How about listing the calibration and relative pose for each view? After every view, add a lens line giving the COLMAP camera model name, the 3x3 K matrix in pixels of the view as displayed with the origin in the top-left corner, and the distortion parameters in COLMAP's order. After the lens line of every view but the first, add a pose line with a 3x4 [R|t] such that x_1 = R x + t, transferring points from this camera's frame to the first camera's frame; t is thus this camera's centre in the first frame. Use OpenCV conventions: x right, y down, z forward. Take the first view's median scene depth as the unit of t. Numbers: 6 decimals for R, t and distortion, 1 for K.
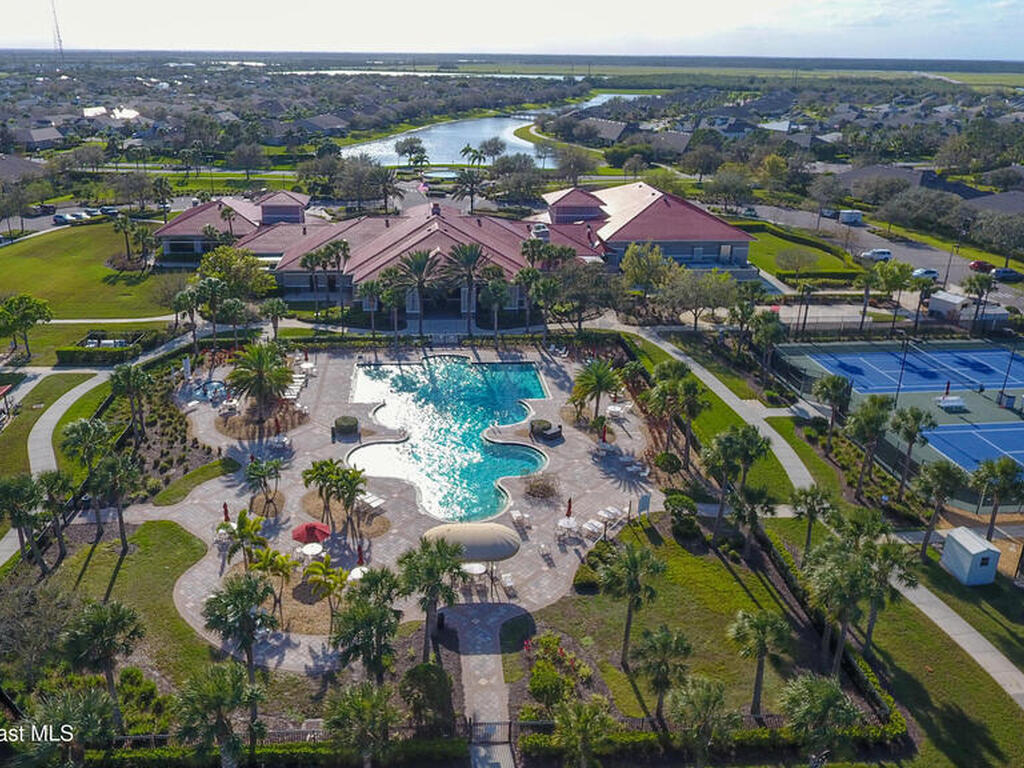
lens RADIAL K [[819.8, 0, 469.2], [0, 819.8, 384.2], [0, 0, 1]] dist [0.002829, -0.001297]
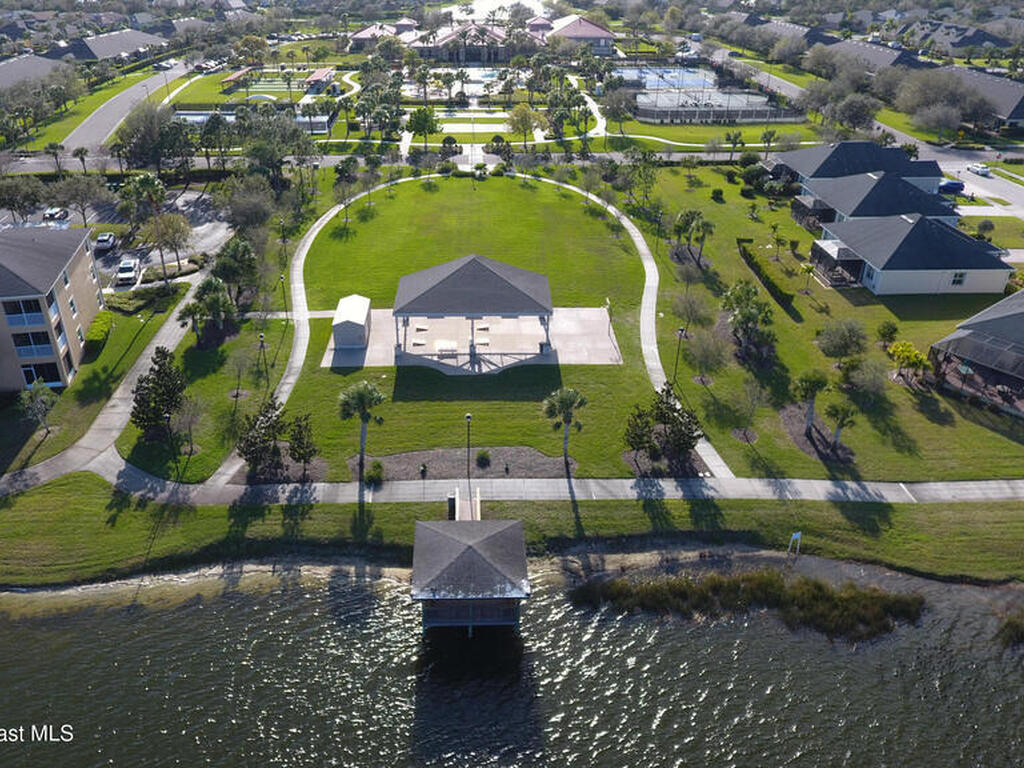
lens RADIAL K [[801.6, 0, 468.8], [0, 801.6, 362.1], [0, 0, 1]] dist [0.001744, -0.004751]
pose [[0.997137, 0.021151, -0.072598, 0.180297], [-0.013468, 0.994408, 0.104740, 0.693817], [0.074407, -0.103462, 0.991846, -1.853618]]
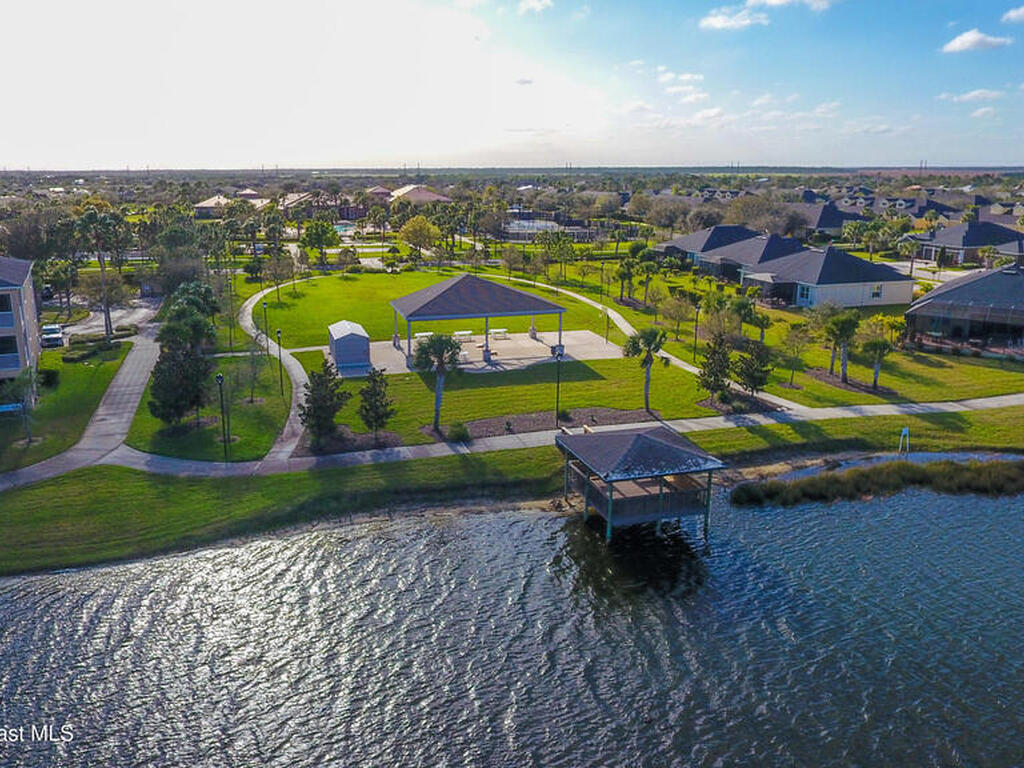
lens RADIAL K [[801.6, 0, 468.8], [0, 801.6, 362.1], [0, 0, 1]] dist [0.001744, -0.004751]
pose [[0.983741, -0.059481, 0.169454, -0.051686], [0.083910, 0.986467, -0.140864, 0.905657], [-0.158782, 0.152792, 0.975419, -1.786026]]
